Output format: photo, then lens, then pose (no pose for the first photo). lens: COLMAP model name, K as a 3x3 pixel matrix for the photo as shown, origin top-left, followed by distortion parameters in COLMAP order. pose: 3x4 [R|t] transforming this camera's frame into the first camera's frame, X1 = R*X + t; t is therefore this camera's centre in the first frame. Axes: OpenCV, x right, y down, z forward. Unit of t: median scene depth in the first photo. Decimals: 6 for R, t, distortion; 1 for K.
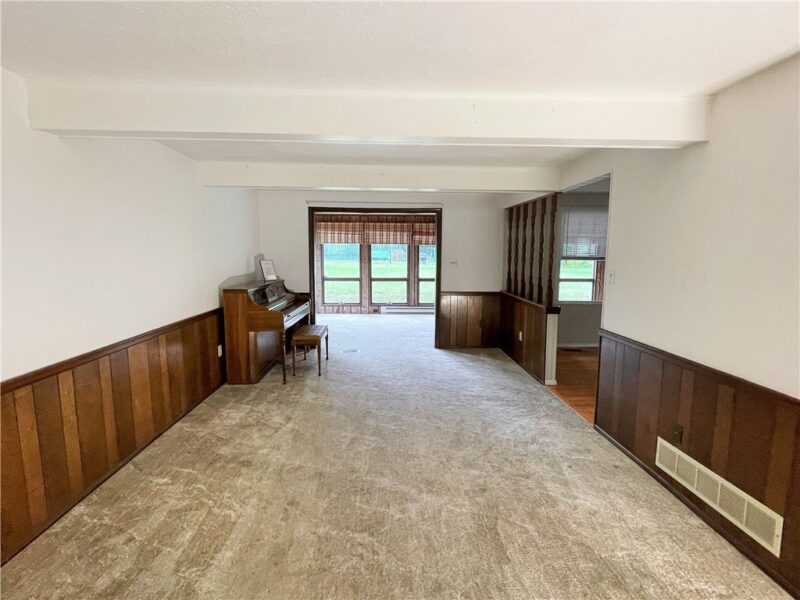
lens RADIAL K [[392.7, 0, 400.0], [0, 392.7, 300.0], [0, 0, 1]] dist [-0.002031, -0.000975]
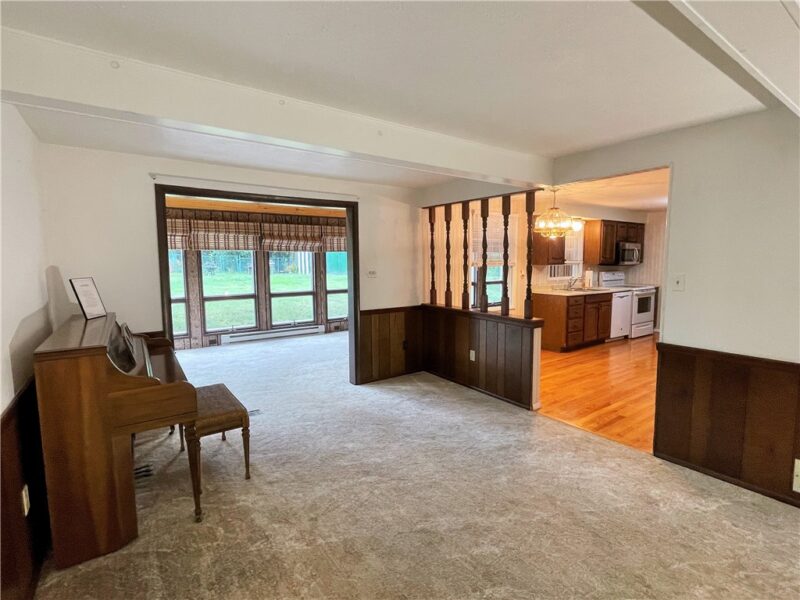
lens RADIAL K [[392.7, 0, 400.0], [0, 392.7, 300.0], [0, 0, 1]] dist [-0.002031, -0.000975]
pose [[0.839372, -0.066742, 0.539444, -0.239886], [0.077552, 0.996985, 0.002680, -0.037757], [-0.537996, 0.039585, 0.842017, 0.306693]]
